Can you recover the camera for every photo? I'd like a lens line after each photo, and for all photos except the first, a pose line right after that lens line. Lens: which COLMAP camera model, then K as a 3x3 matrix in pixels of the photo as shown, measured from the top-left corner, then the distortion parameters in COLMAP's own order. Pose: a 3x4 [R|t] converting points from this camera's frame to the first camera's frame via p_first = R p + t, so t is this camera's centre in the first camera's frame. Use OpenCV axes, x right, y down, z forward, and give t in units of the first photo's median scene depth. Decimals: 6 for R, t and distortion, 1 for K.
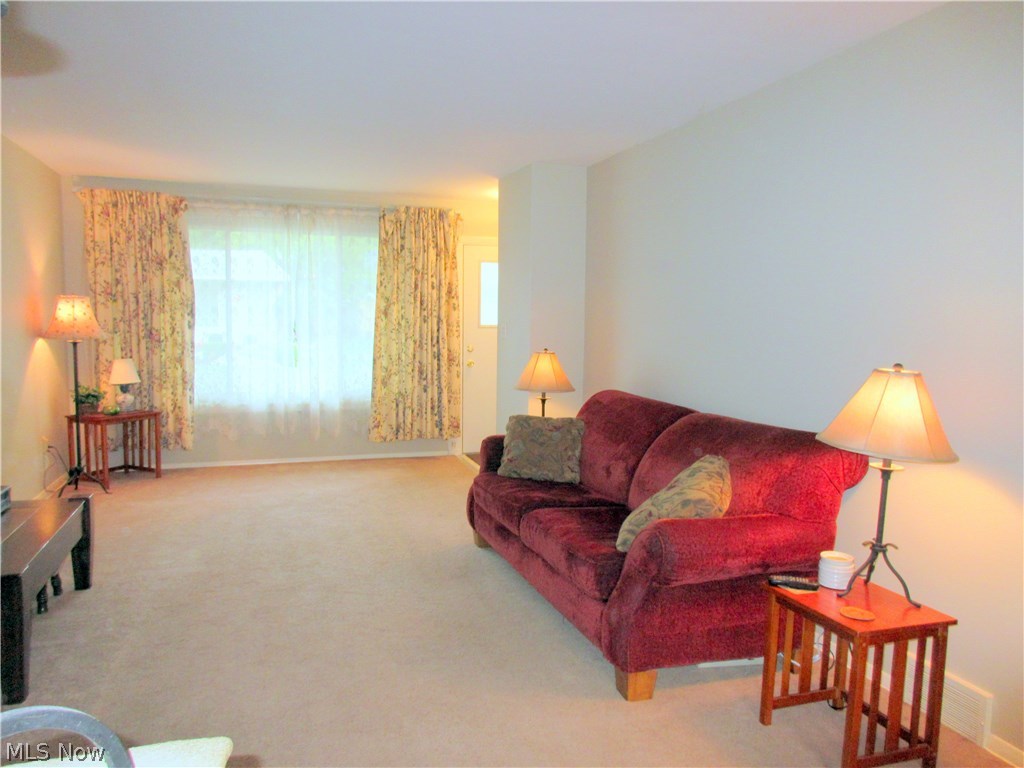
lens RADIAL K [[762.3, 0, 512.0], [0, 762.3, 384.0], [0, 0, 1]] dist [0.004980, -0.002294]
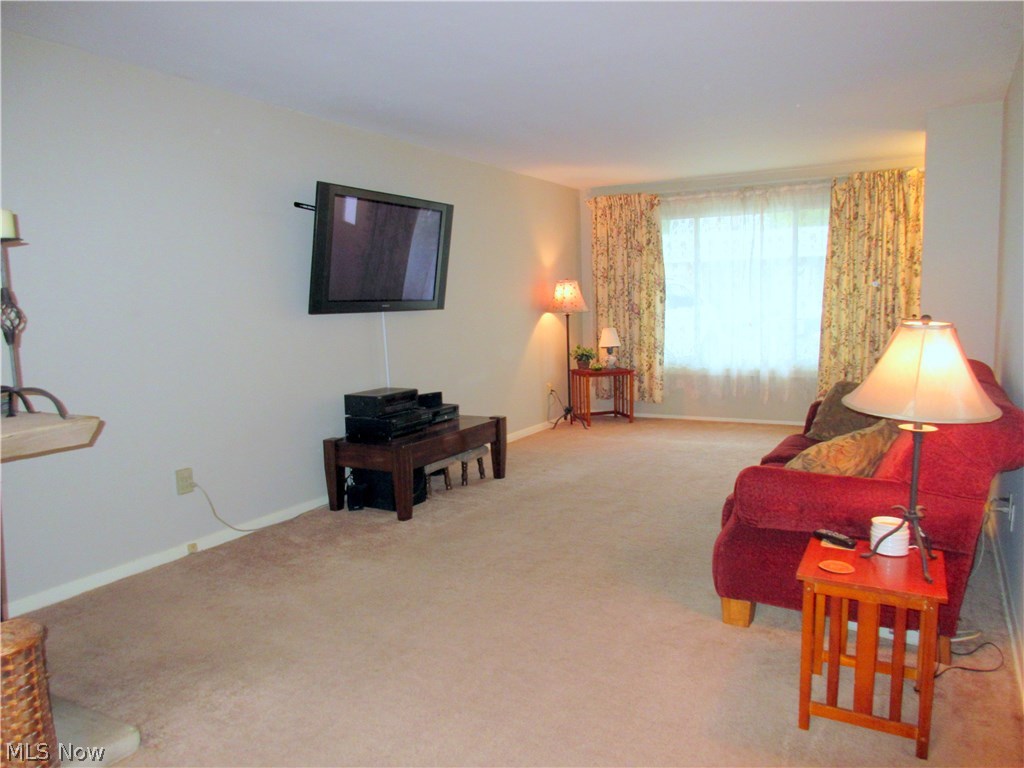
lens RADIAL K [[762.3, 0, 512.0], [0, 762.3, 384.0], [0, 0, 1]] dist [0.004980, -0.002294]
pose [[0.676888, 0.054563, -0.734061, 0.310169], [-0.034069, 0.998502, 0.042803, 0.011985], [0.735298, -0.003964, 0.677733, 0.007266]]
